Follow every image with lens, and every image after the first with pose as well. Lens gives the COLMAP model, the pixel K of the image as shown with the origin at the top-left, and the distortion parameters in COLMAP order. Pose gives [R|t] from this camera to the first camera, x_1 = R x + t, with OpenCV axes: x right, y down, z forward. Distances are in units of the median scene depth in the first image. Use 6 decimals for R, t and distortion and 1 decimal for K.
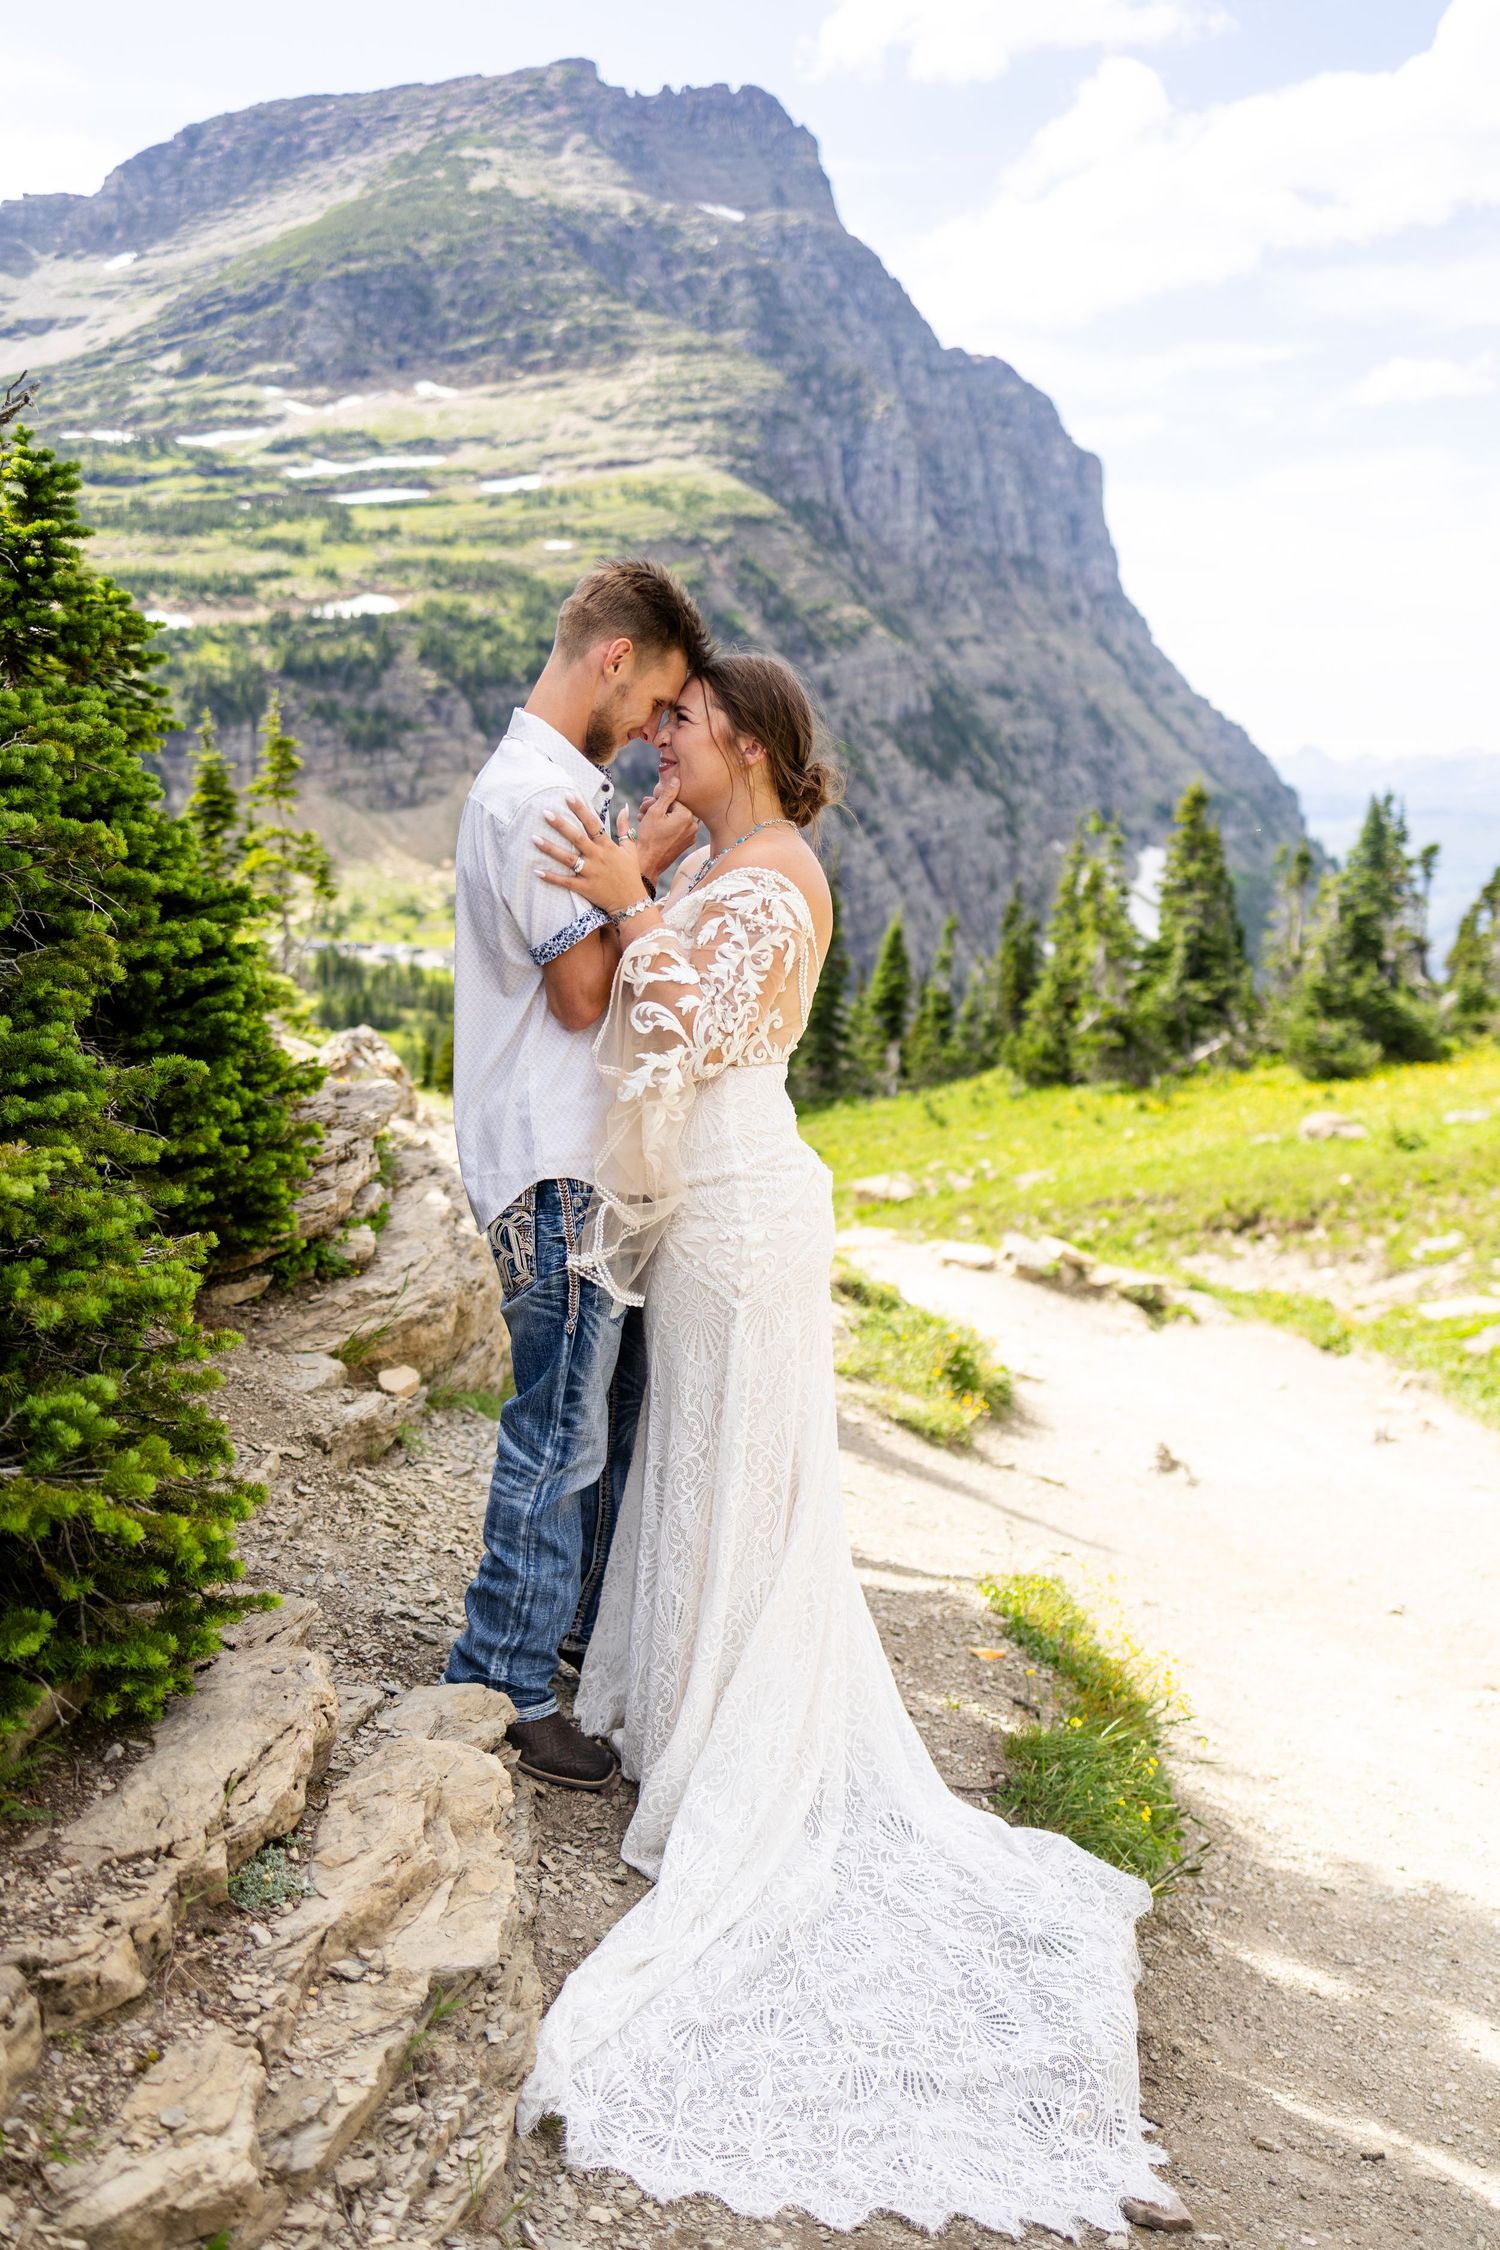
lens RADIAL K [[2201.9, 0, 750.1], [0, 2201.9, 1172.0], [0, 0, 1]] dist [0.037539, -0.049272]
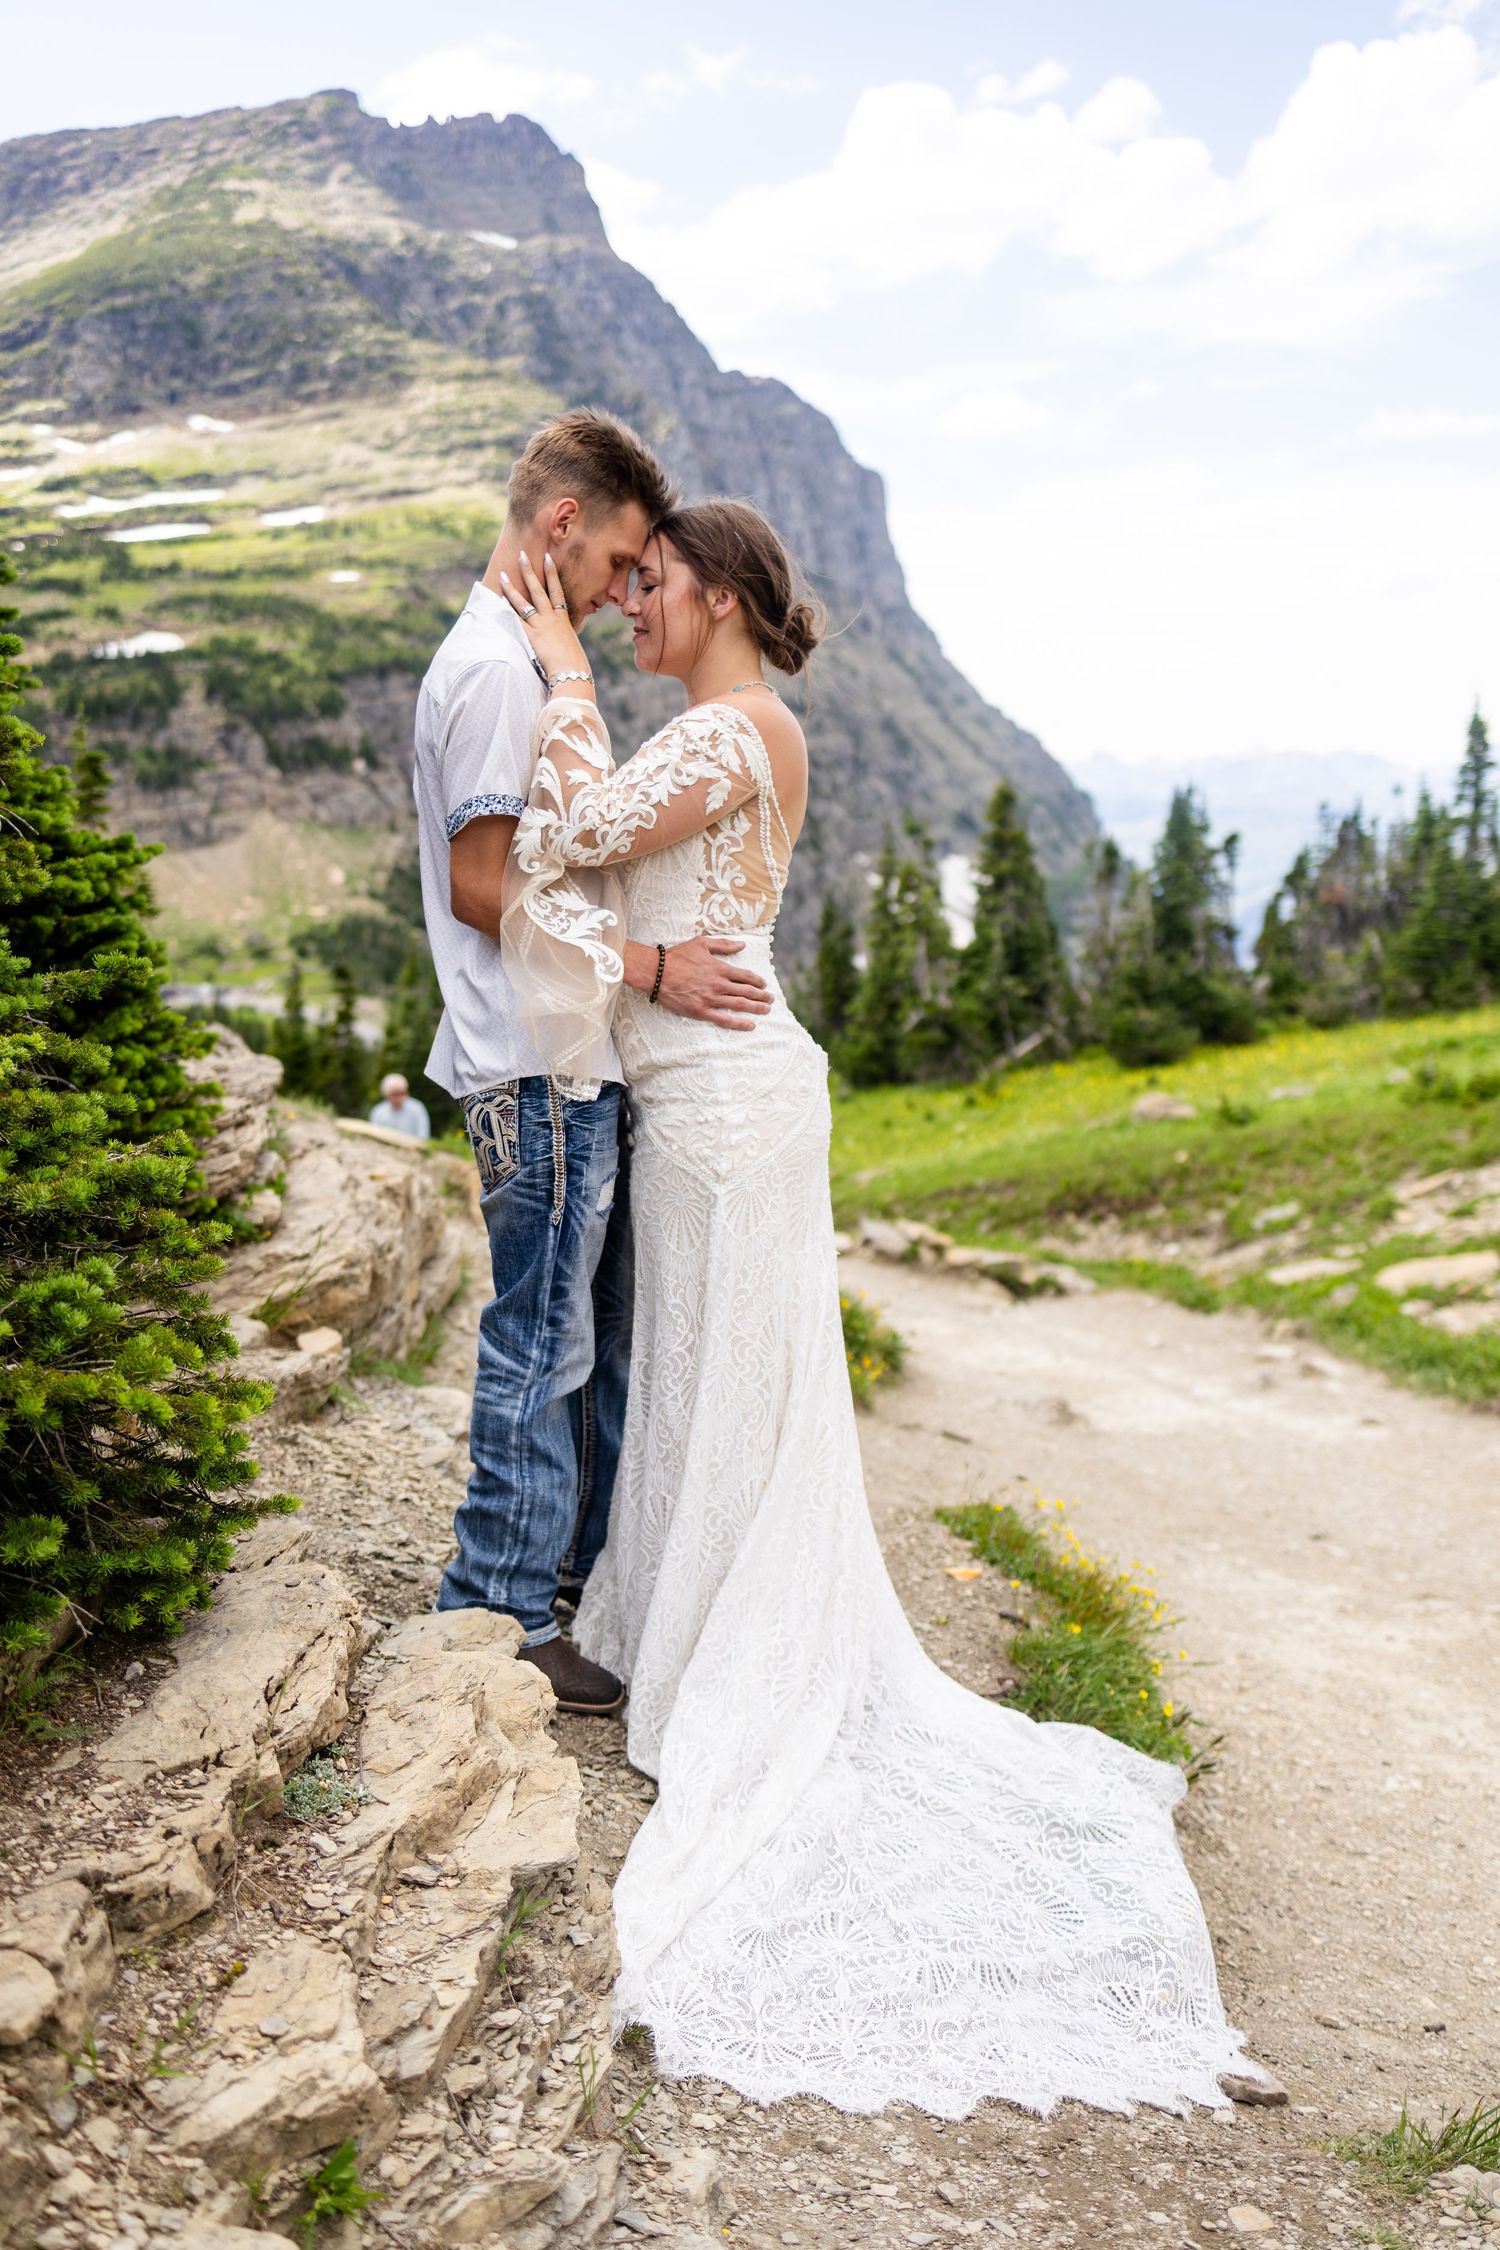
lens RADIAL K [[2201.9, 0, 750.1], [0, 2201.9, 1172.0], [0, 0, 1]] dist [0.037539, -0.049272]
pose [[0.995348, -0.051709, 0.081294, -0.046486], [0.052501, 0.998592, -0.007631, 0.036561], [-0.080785, 0.011864, 0.996661, 0.030693]]
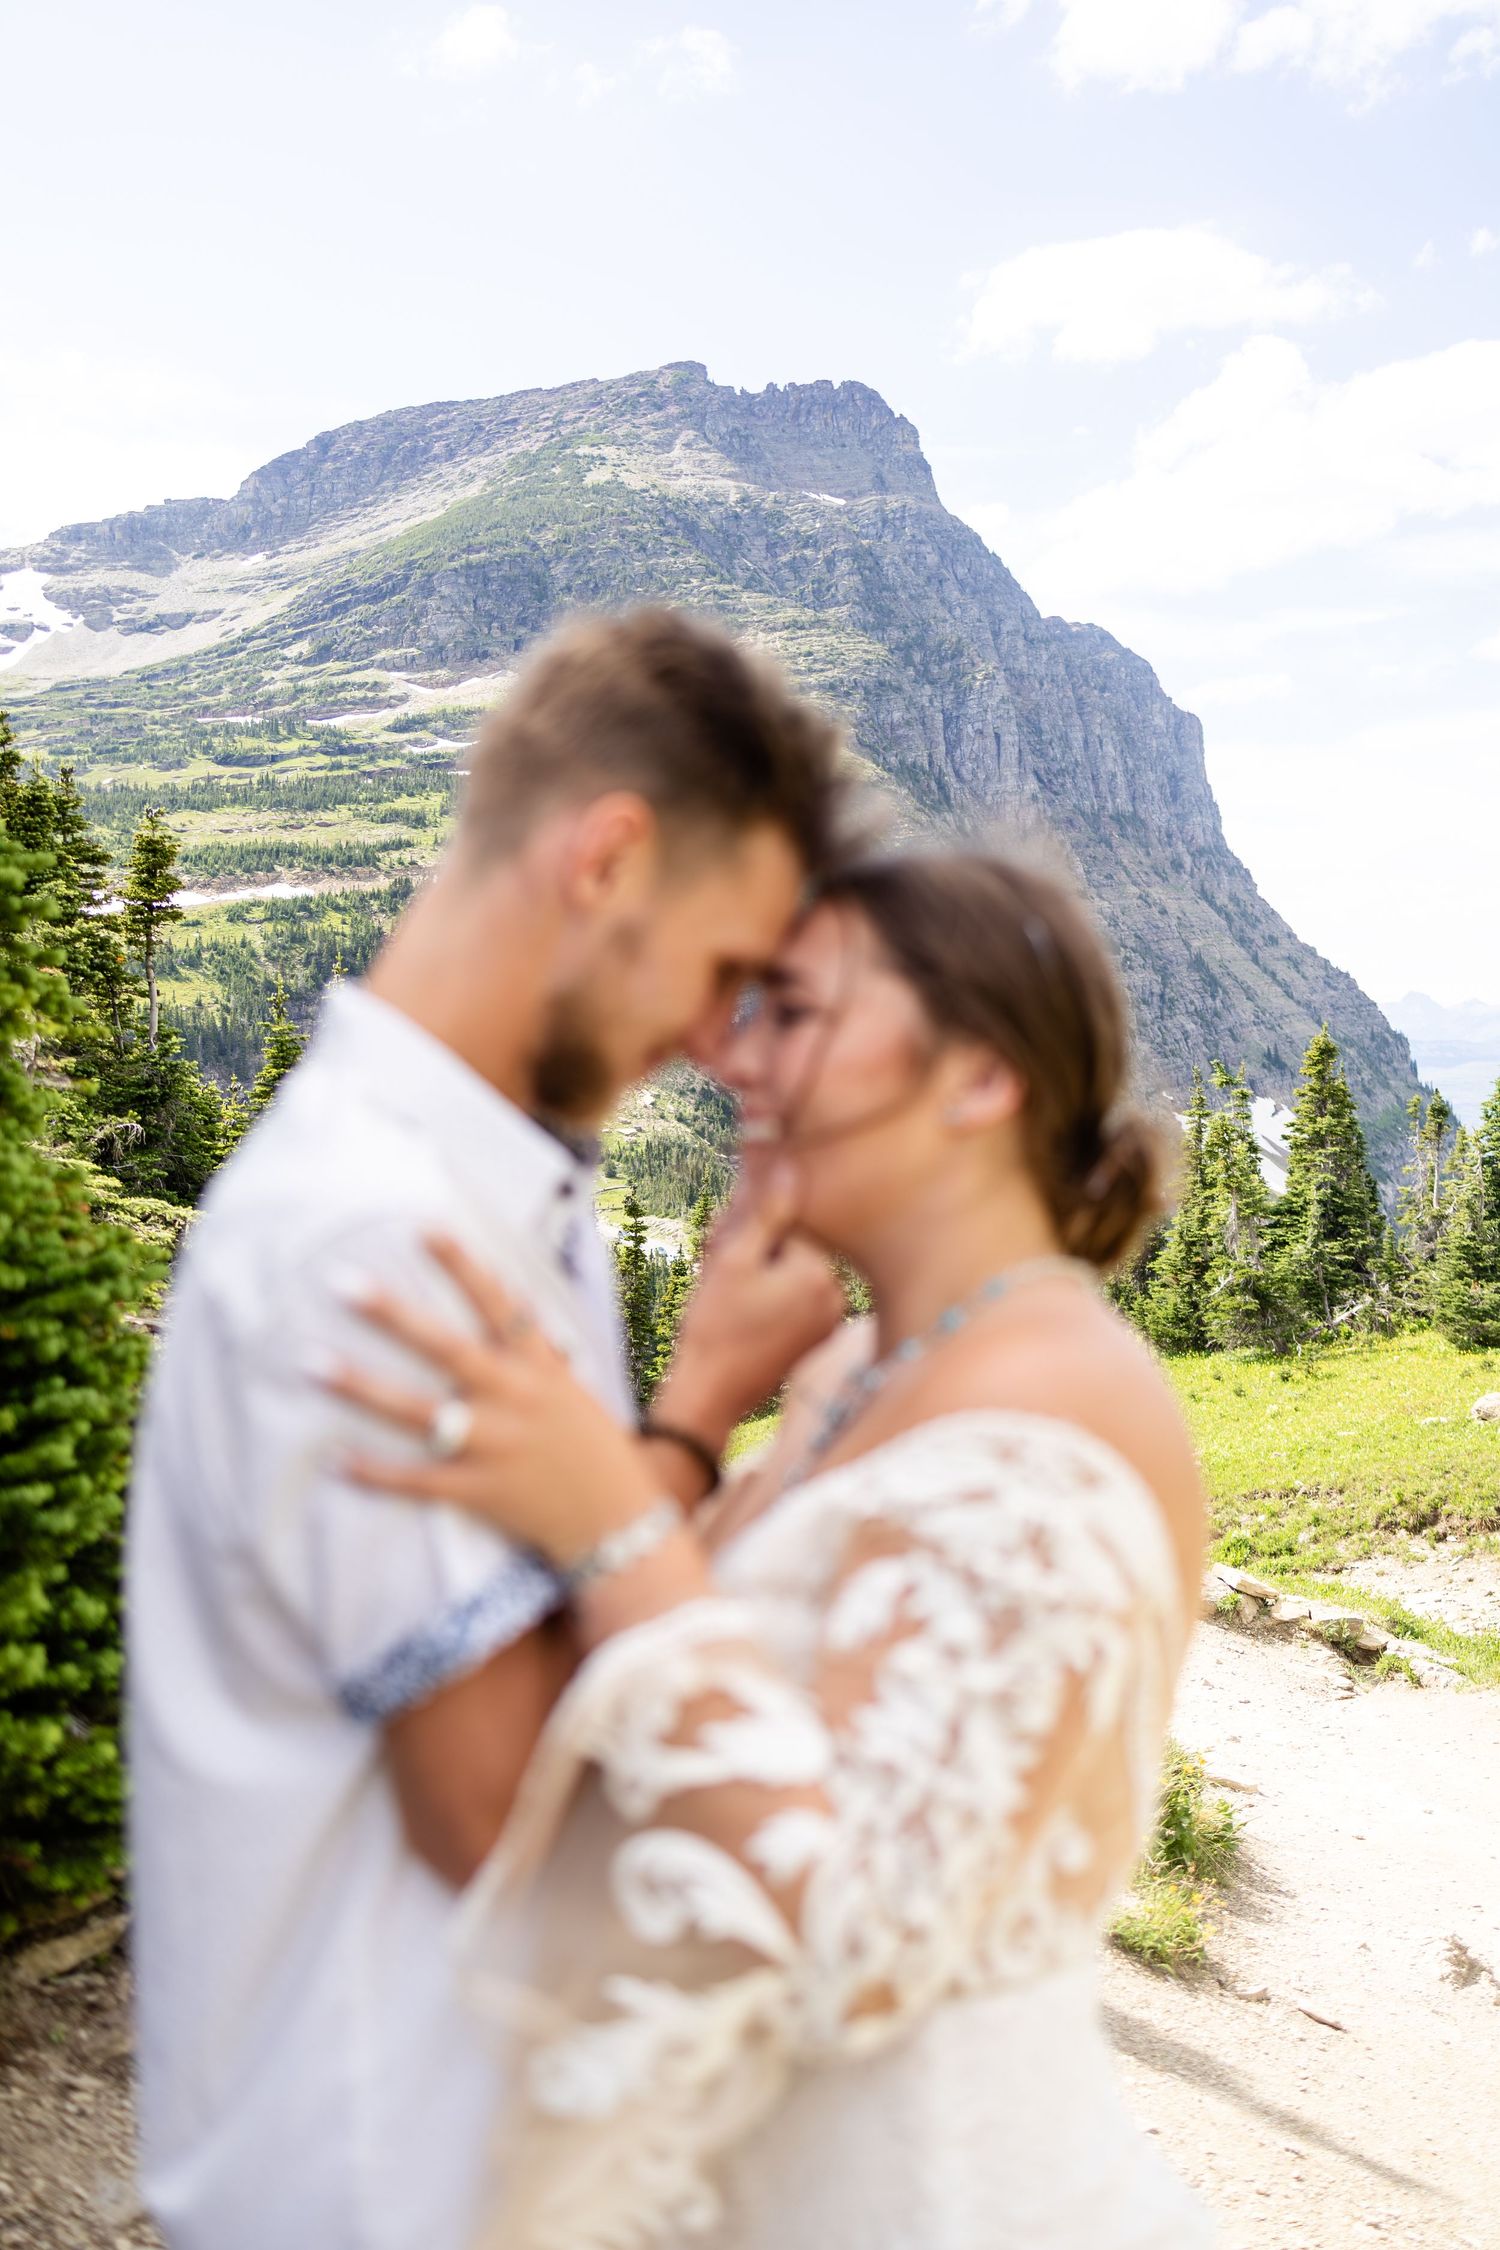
lens RADIAL K [[2194.6, 0, 791.9], [0, 2194.6, 1226.9], [0, 0, 1]] dist [-0.011191, -0.002891]
pose [[0.999432, -0.012037, -0.031466, -0.012444], [0.009210, 0.996036, -0.088477, -0.090639], [0.032406, 0.088137, 0.995581, 0.423797]]
